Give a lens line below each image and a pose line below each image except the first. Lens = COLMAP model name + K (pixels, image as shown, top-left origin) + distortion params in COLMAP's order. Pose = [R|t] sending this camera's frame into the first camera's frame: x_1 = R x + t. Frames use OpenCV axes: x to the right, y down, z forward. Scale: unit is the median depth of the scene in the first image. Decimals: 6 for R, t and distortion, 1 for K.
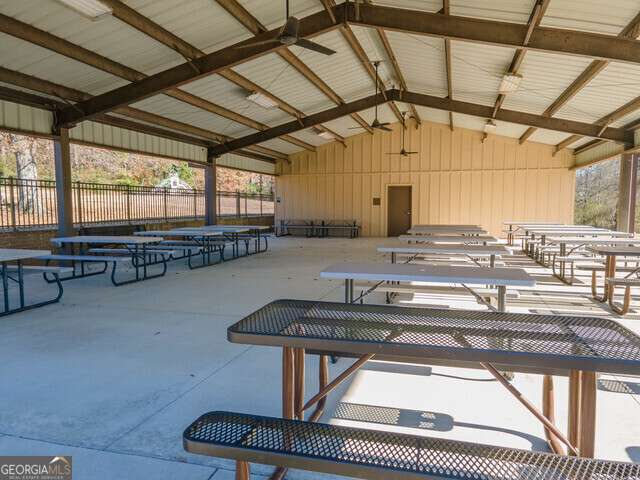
lens RADIAL K [[466.6, 0, 323.5], [0, 466.6, 242.2], [0, 0, 1]] dist [0.042839, 0.001135]
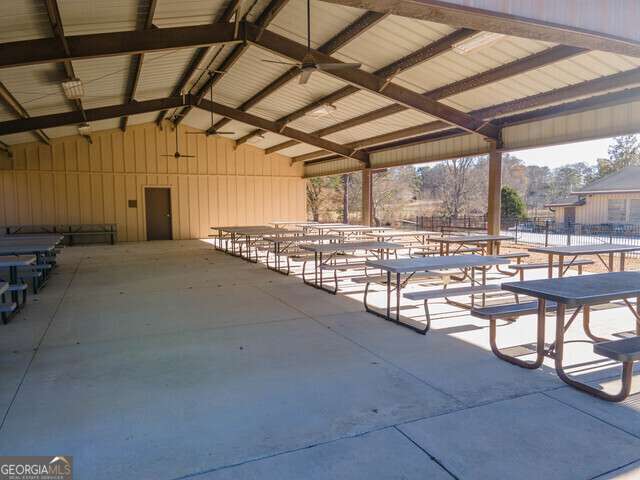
lens RADIAL K [[466.6, 0, 323.5], [0, 466.6, 242.2], [0, 0, 1]] dist [0.042839, 0.001135]
pose [[0.759132, -0.057672, 0.648377, -0.219874], [0.056731, 0.998139, 0.022361, -0.009996], [-0.648460, 0.019808, 0.760991, 0.036081]]
